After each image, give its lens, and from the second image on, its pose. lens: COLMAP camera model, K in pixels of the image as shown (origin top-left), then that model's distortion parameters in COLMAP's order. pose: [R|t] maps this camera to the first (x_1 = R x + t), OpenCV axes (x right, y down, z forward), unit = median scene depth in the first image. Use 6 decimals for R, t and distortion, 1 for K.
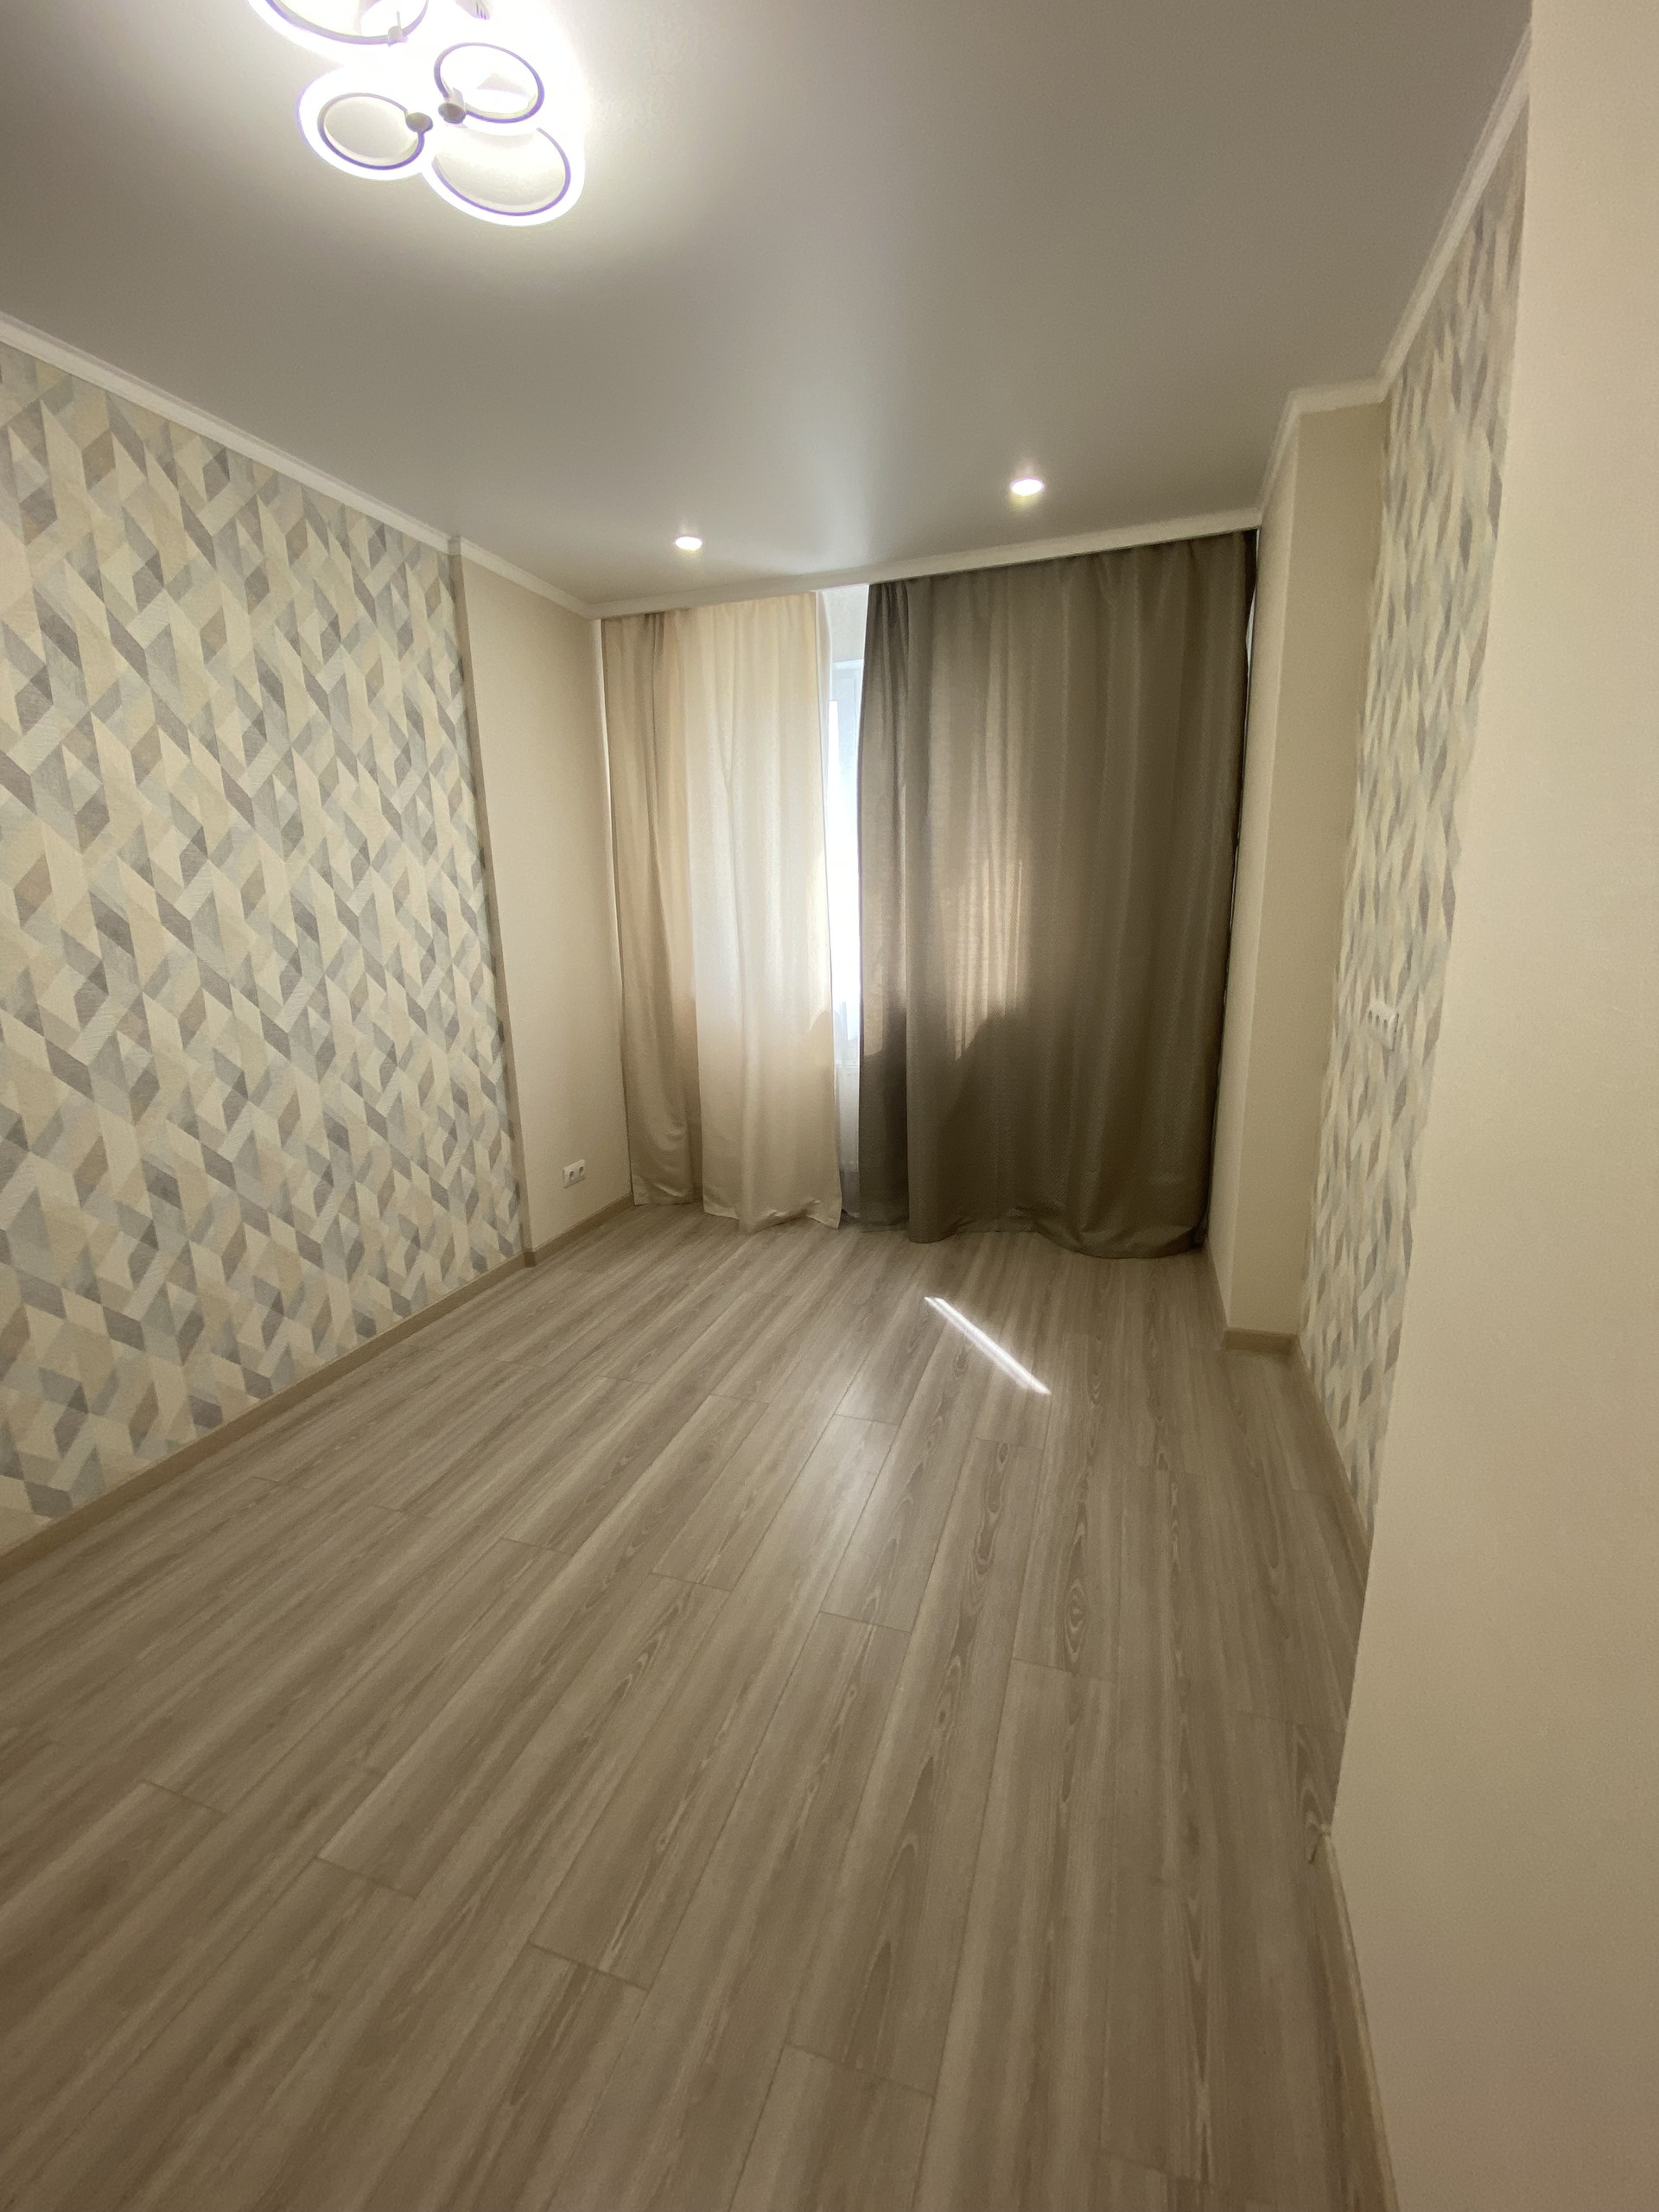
lens RADIAL K [[894.6, 0, 819.6], [0, 894.6, 1093.5], [0, 0, 1]] dist [0.010224, -0.016162]
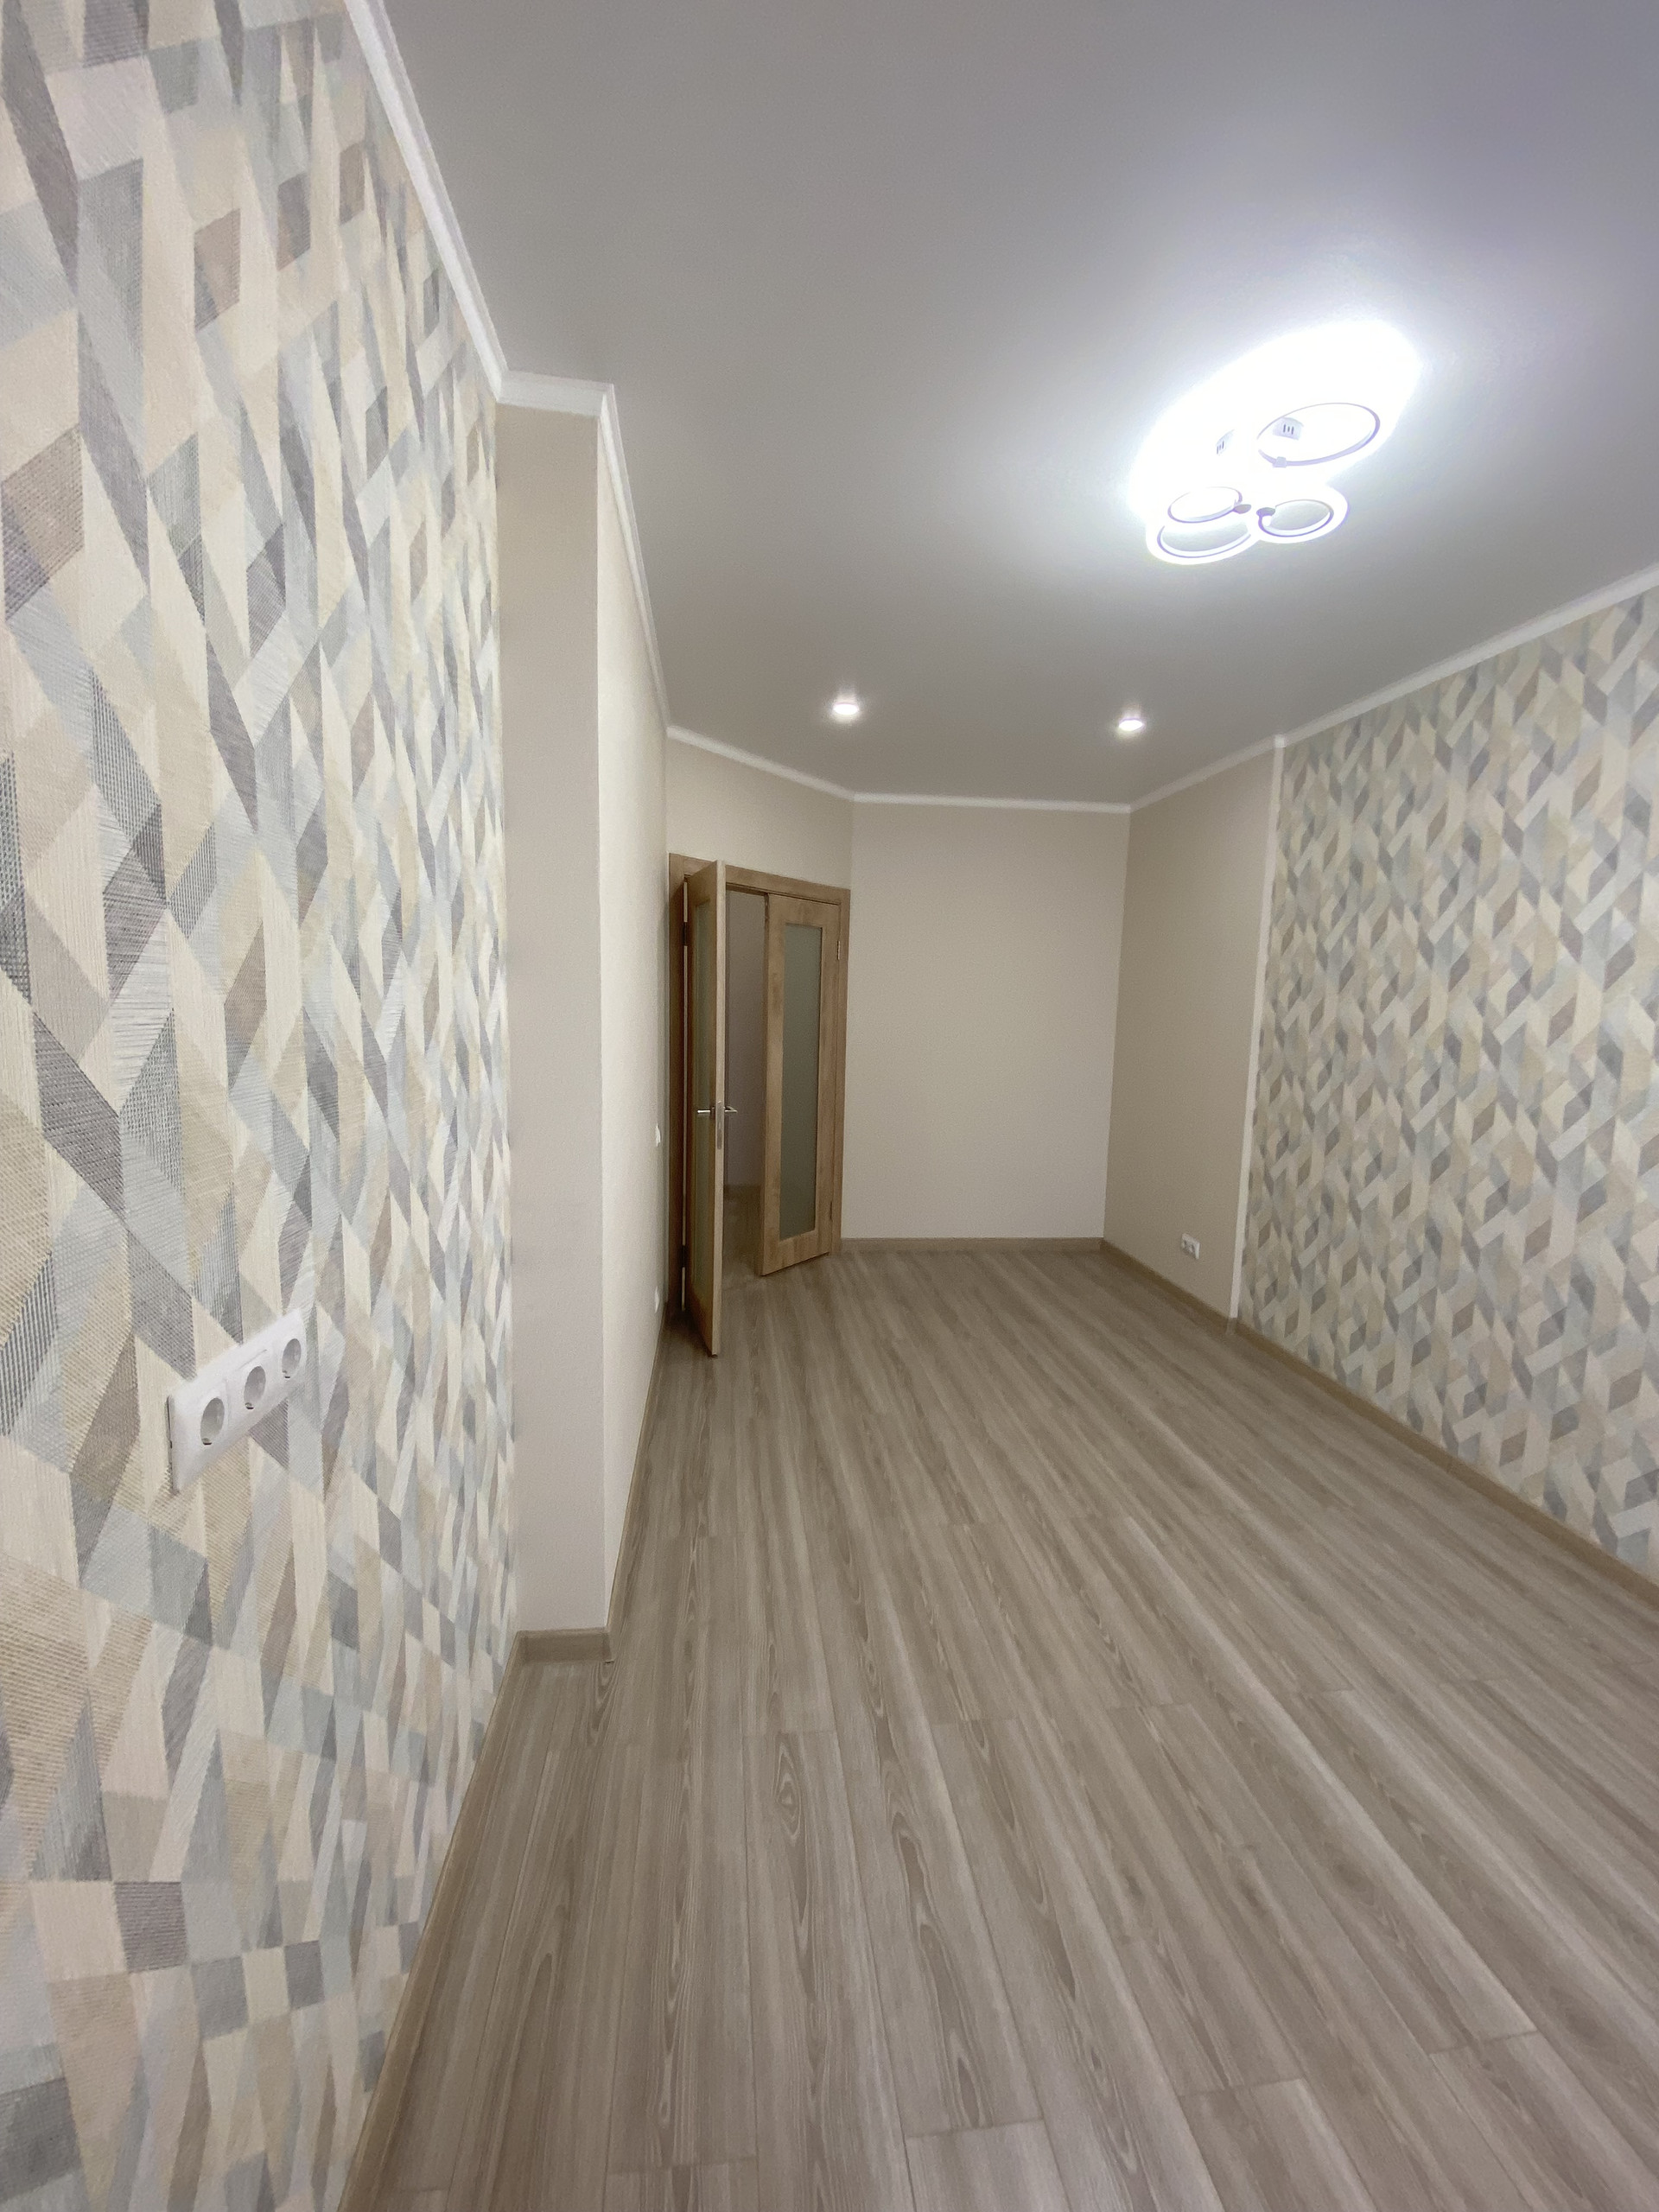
lens RADIAL K [[894.6, 0, 824.3], [0, 894.6, 1098.4], [0, 0, 1]] dist [0.010224, -0.016162]
pose [[-0.902626, 0.053261, -0.427118, 0.472198], [-0.090179, 0.946891, 0.308651, -0.307171], [0.420874, 0.317114, -0.849885, 1.218815]]
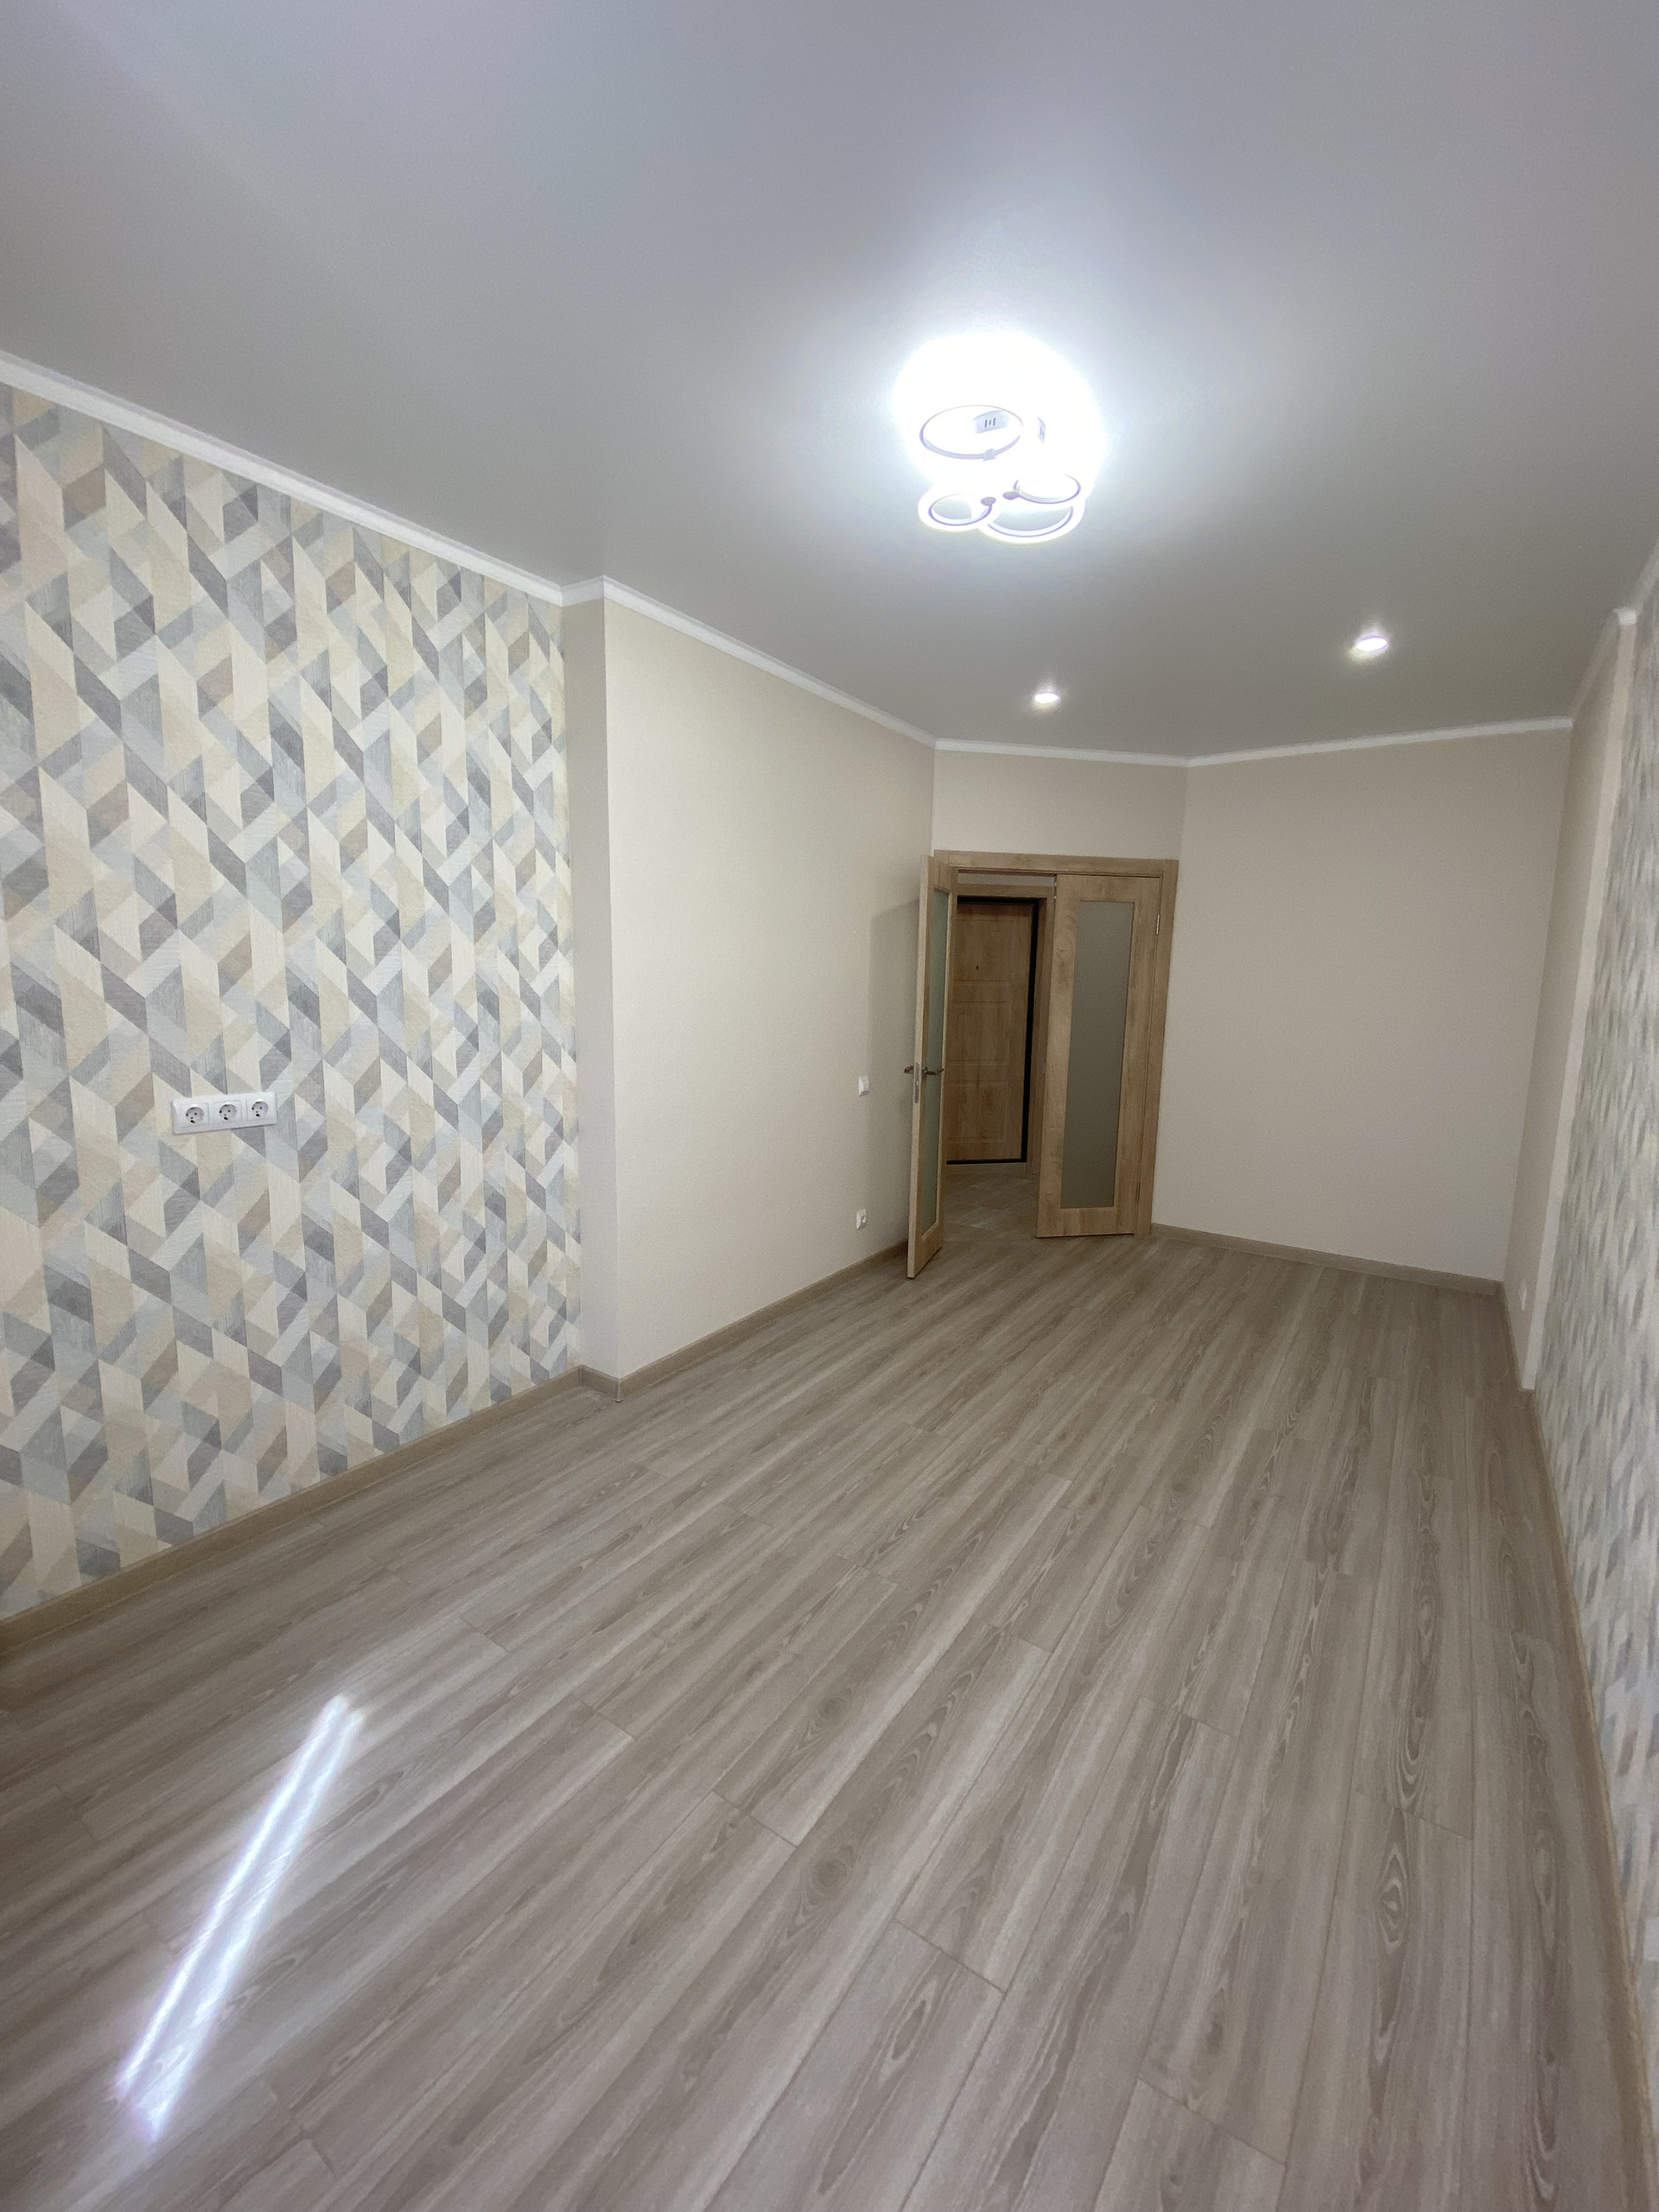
lens RADIAL K [[894.6, 0, 825.8], [0, 894.6, 1098.4], [0, 0, 1]] dist [0.010224, -0.016162]
pose [[-0.964388, -0.028653, 0.262933, -0.316316], [0.062984, 0.940637, 0.333519, -0.352788], [-0.256881, 0.338203, -0.905335, 1.536557]]
